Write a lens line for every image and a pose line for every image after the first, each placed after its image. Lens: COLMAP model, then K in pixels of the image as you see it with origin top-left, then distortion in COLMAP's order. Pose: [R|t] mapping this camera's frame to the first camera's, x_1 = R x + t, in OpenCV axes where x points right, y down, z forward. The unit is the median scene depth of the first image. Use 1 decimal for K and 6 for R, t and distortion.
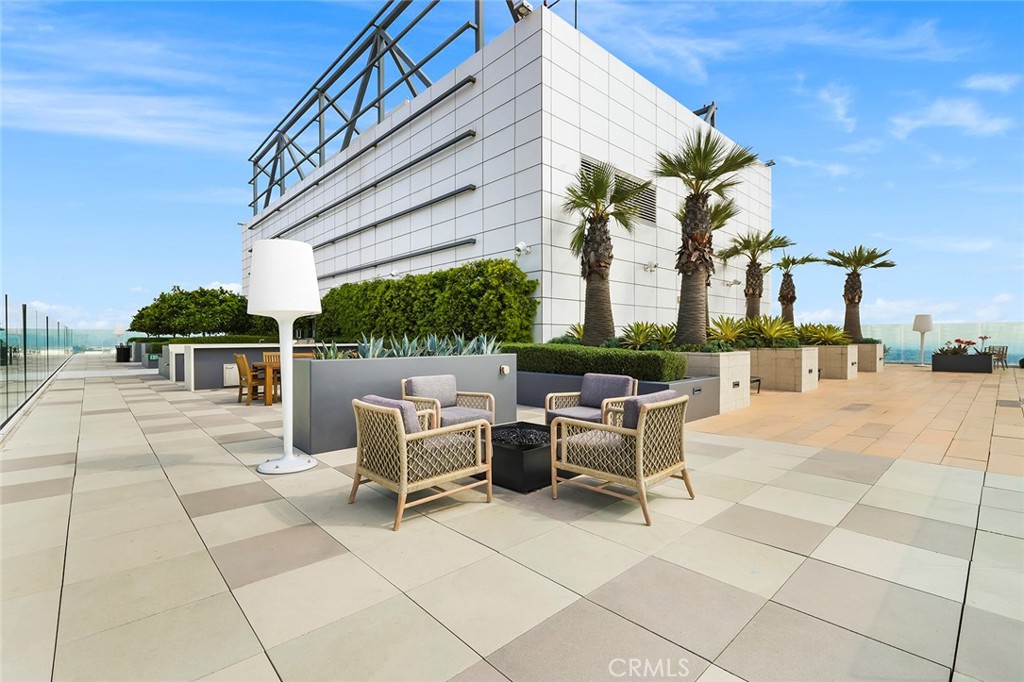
lens RADIAL K [[457.8, 0, 512.4], [0, 457.8, 340.2], [0, 0, 1]] dist [0.001206, 0.000438]
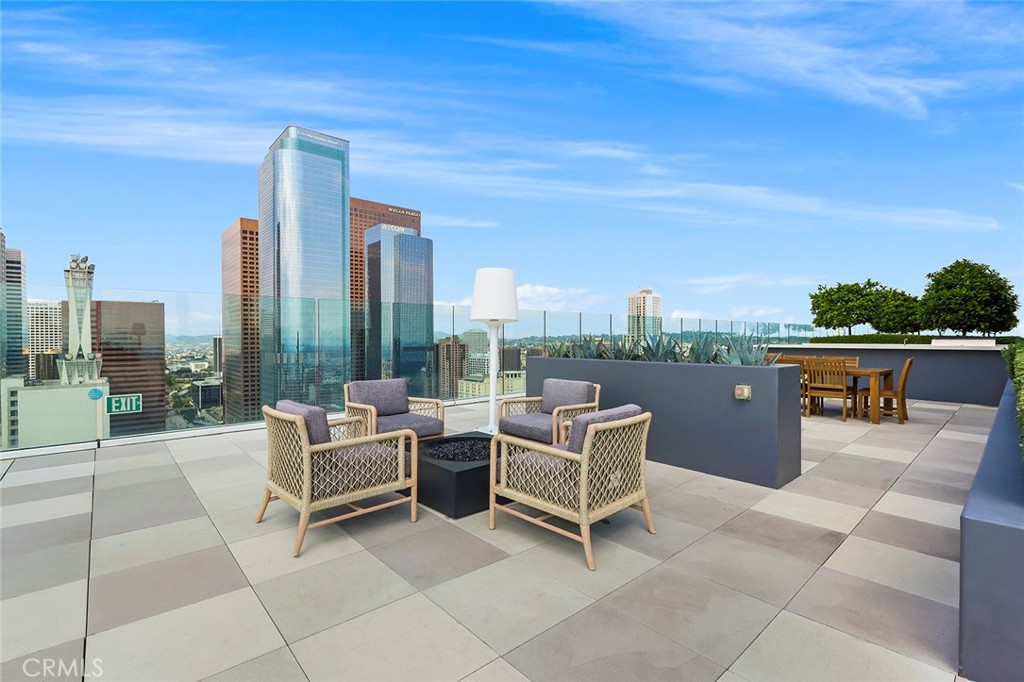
lens RADIAL K [[457.8, 0, 512.4], [0, 457.8, 340.3], [0, 0, 1]] dist [0.001206, 0.000438]
pose [[0.999941, -0.002208, -0.010665, -0.534806], [0.002176, 0.999993, -0.003038, -0.014851], [0.010672, 0.003015, 0.999939, -0.122148]]
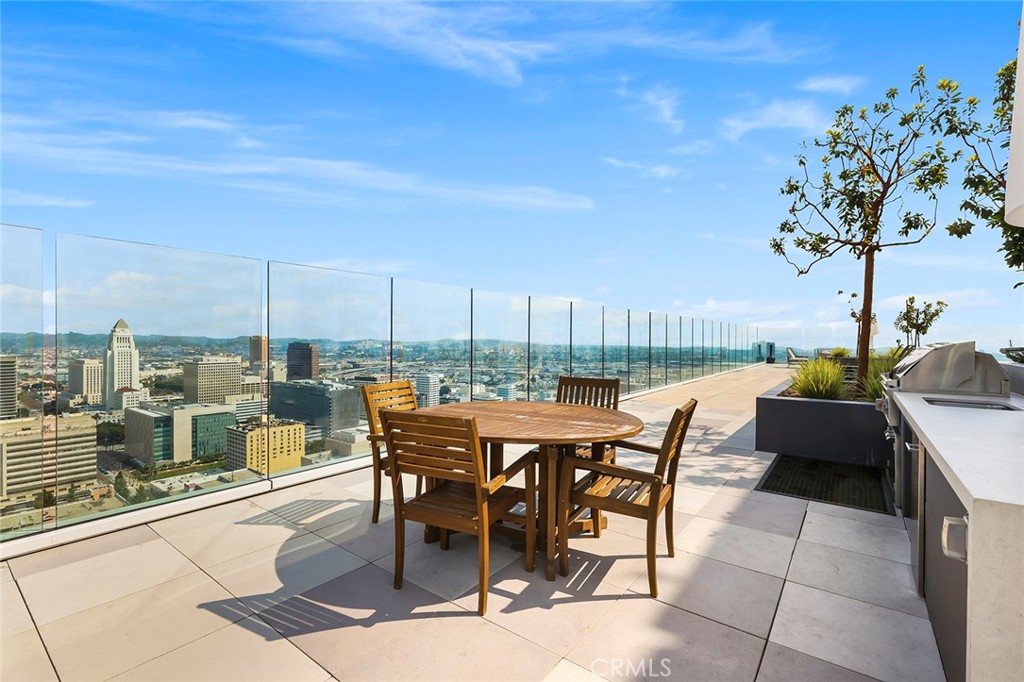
lens RADIAL K [[457.8, 0, 511.5], [0, 457.8, 340.2], [0, 0, 1]] dist [0.001206, 0.000438]
pose [[0.999997, -0.001386, 0.001888, 0.372080], [0.001389, 0.999998, -0.001352, -0.000235], [-0.001886, 0.001355, 0.999997, -0.003349]]
